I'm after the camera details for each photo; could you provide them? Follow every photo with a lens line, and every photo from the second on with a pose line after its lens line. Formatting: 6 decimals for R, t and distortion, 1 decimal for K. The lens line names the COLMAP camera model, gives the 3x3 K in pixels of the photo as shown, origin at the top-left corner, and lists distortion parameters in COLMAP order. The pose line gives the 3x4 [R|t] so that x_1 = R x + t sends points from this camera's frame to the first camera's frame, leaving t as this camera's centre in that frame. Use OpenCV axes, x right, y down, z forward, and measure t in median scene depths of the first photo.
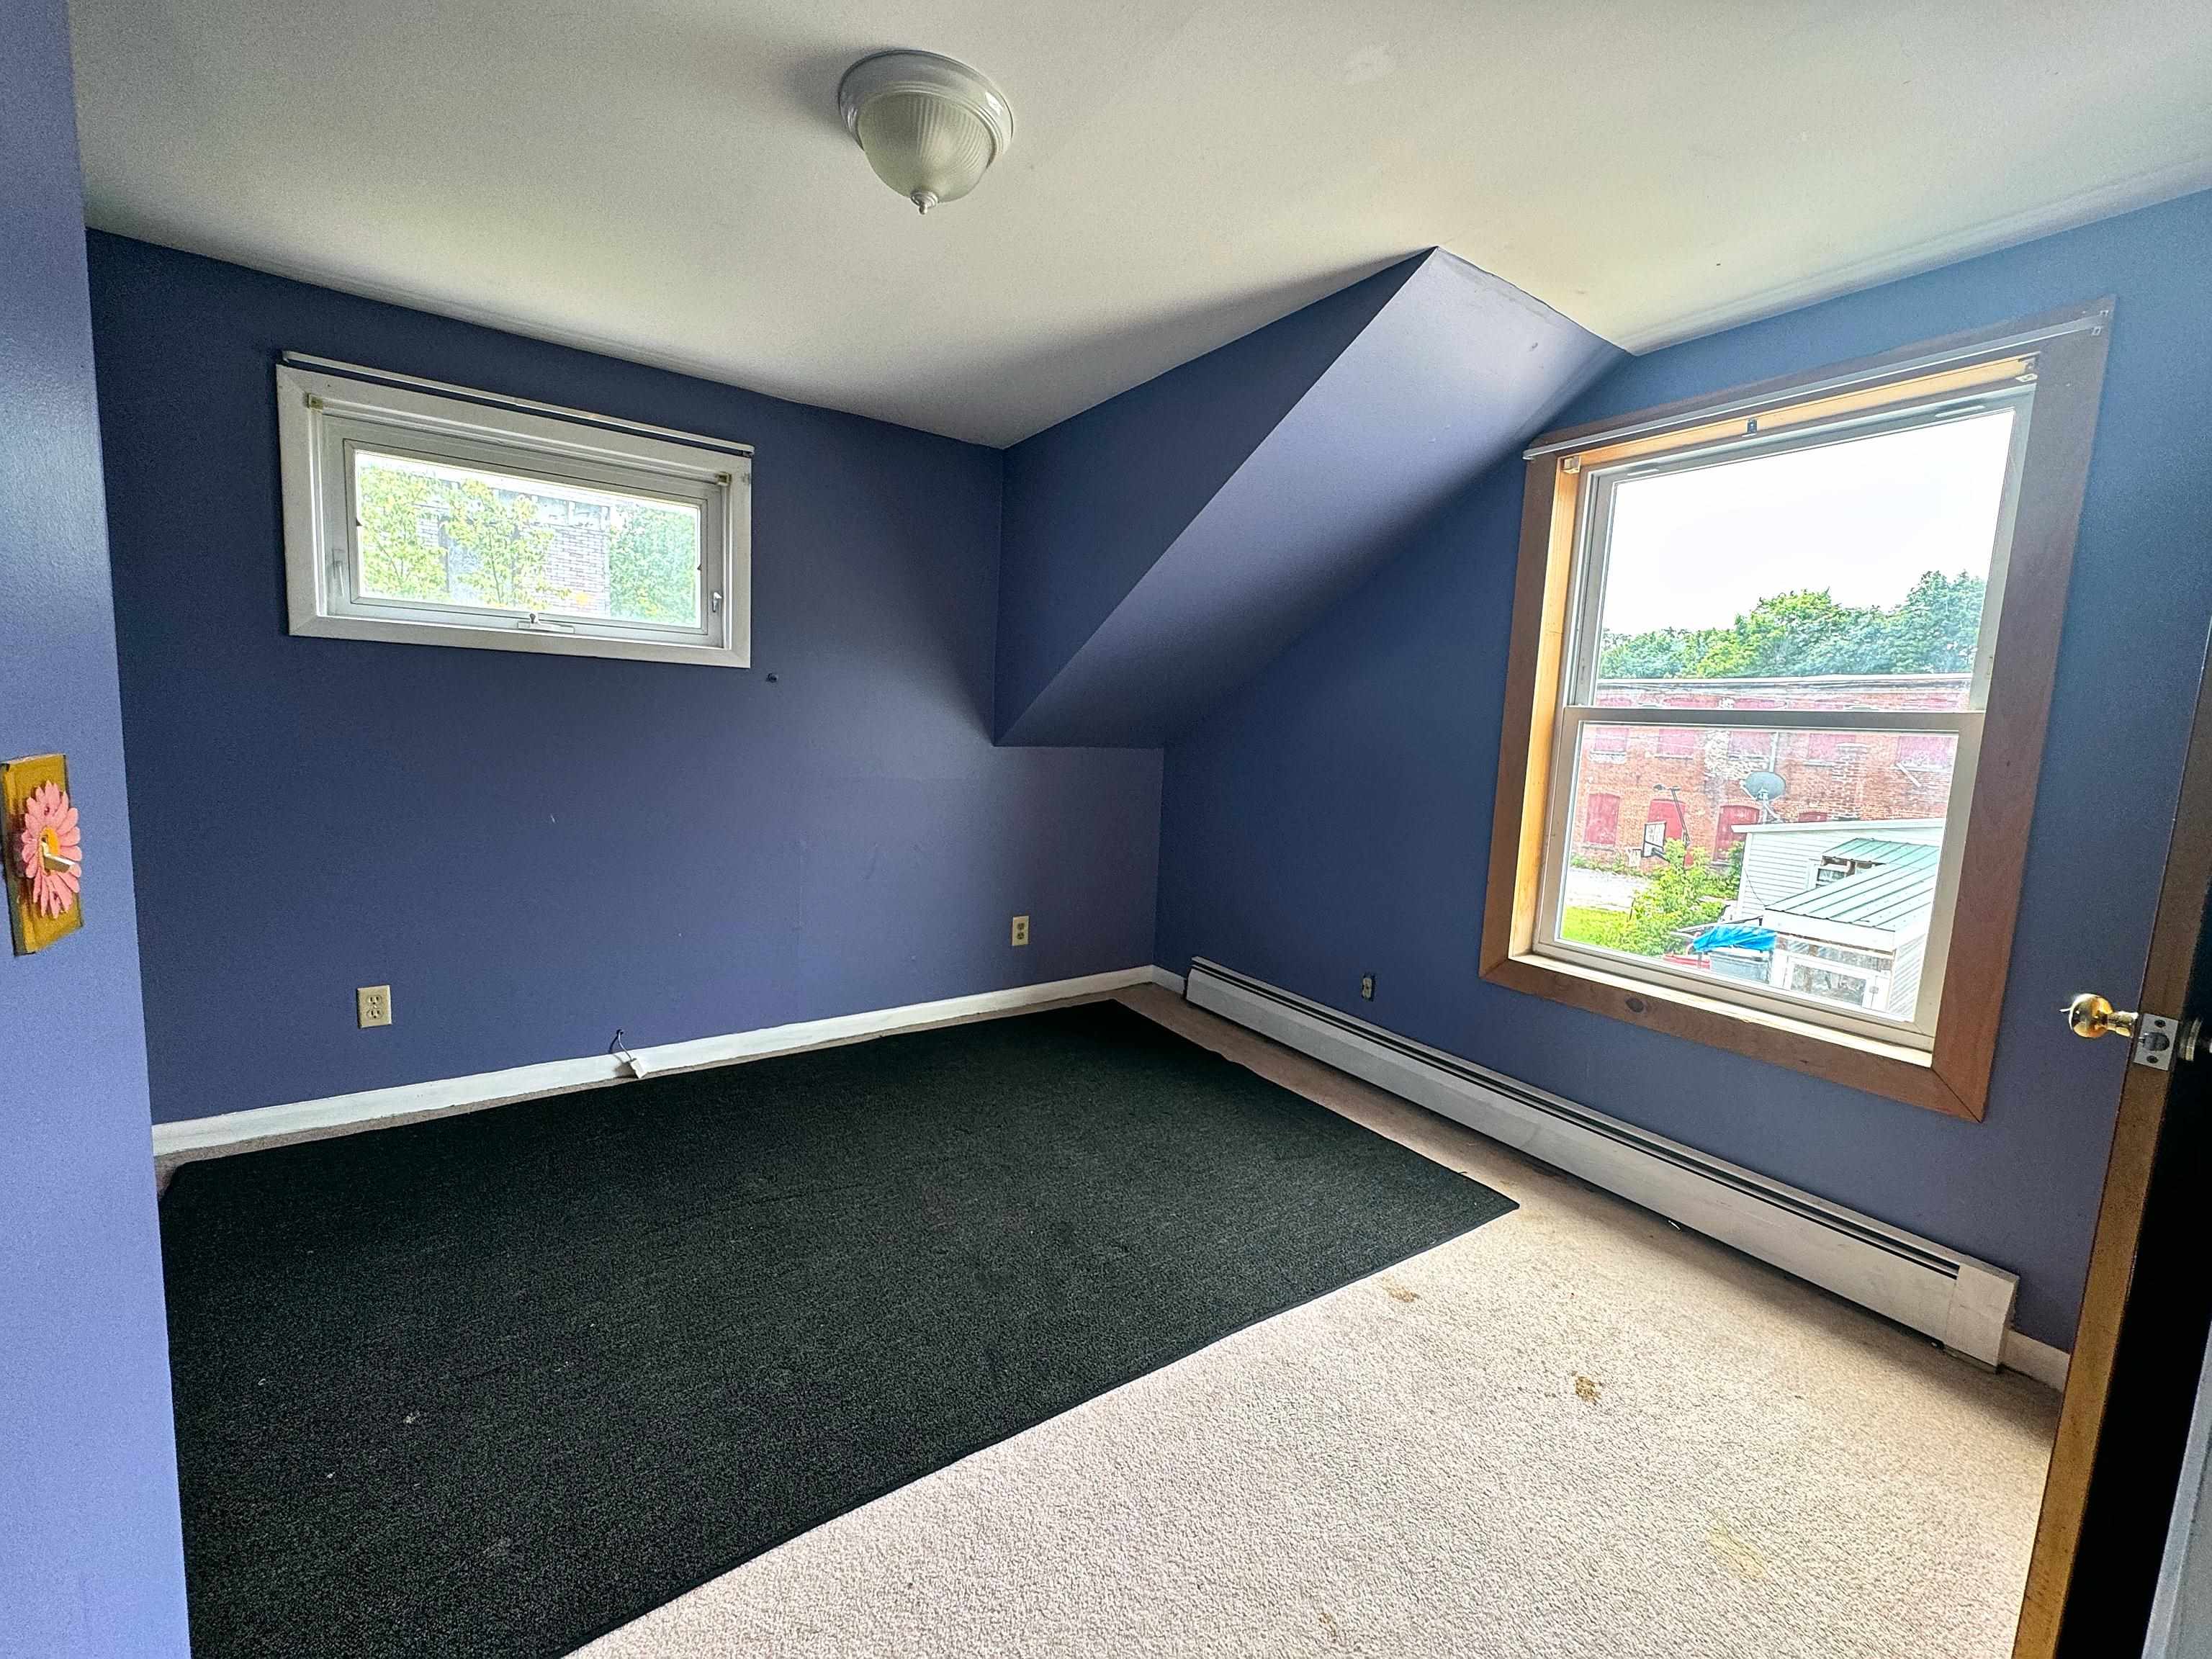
lens RADIAL K [[888.7, 0, 1092.1], [0, 888.7, 833.4], [0, 0, 1]] dist [-0.002734, 0.000035]
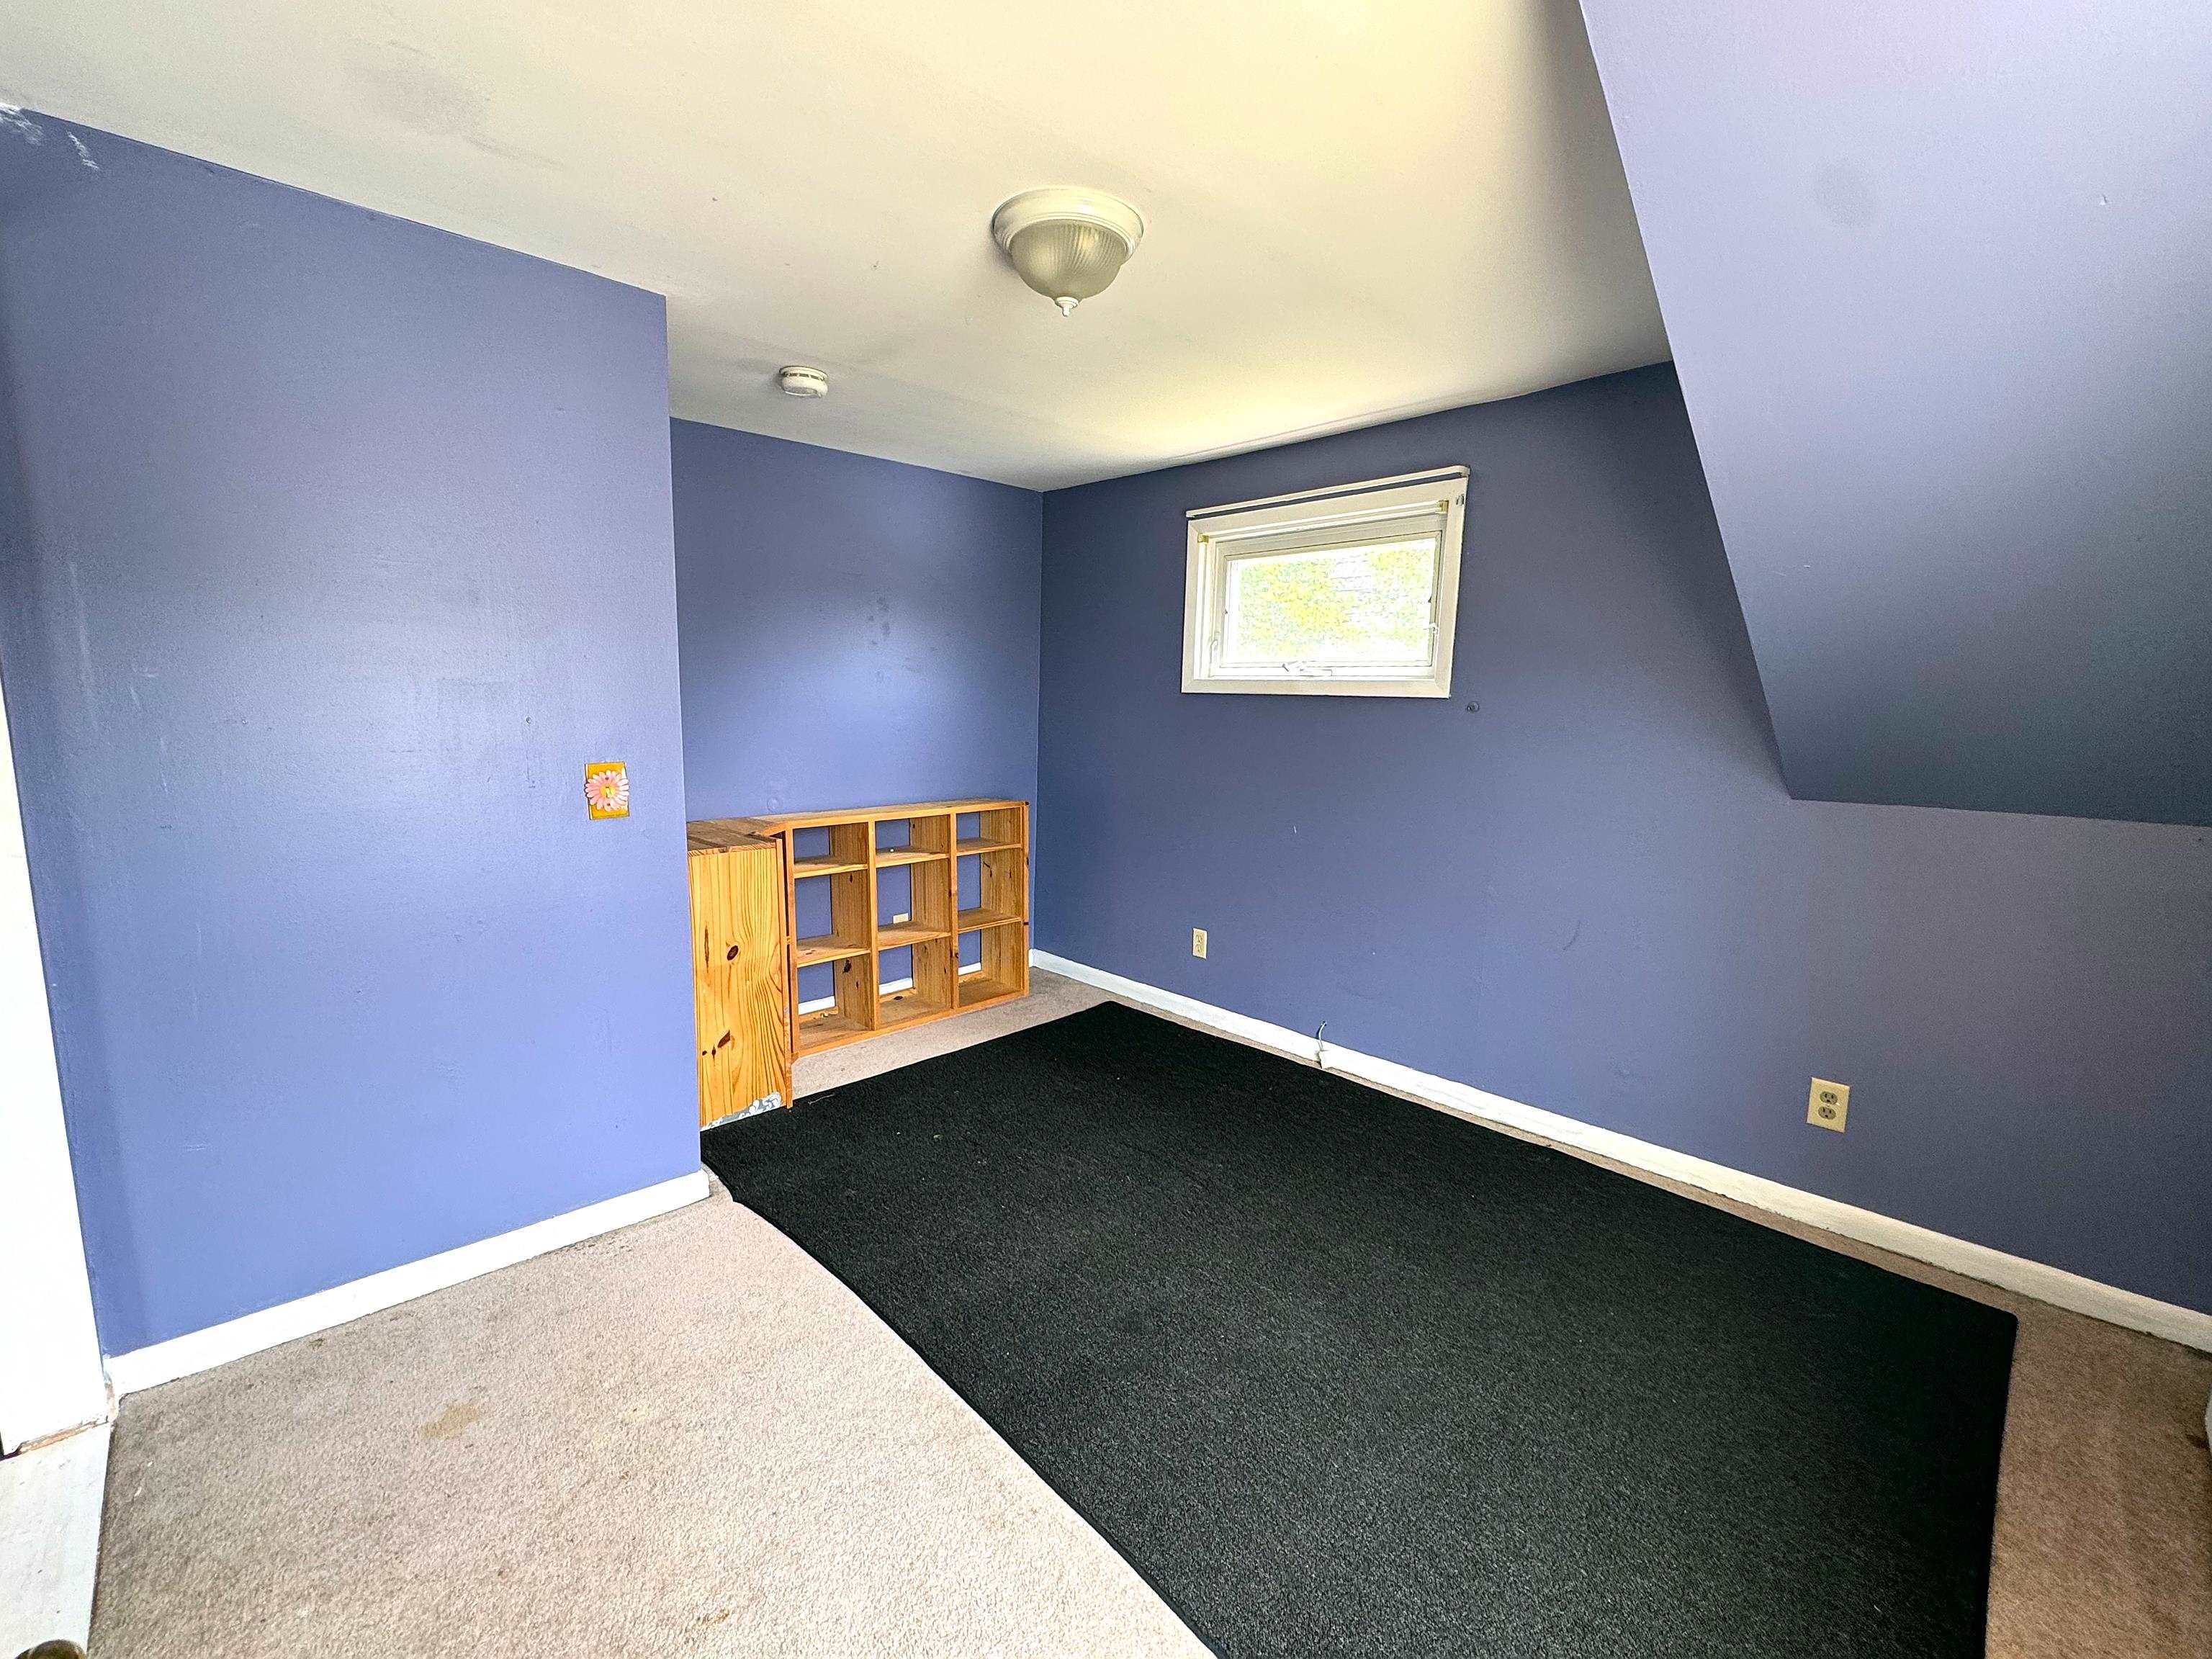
lens RADIAL K [[888.7, 0, 1092.1], [0, 888.7, 833.4], [0, 0, 1]] dist [-0.002734, 0.000035]
pose [[0.191254, 0.106359, -0.975761, 0.501885], [-0.136476, 0.987337, 0.080871, -0.068763], [0.972006, 0.117701, 0.203348, 0.461463]]
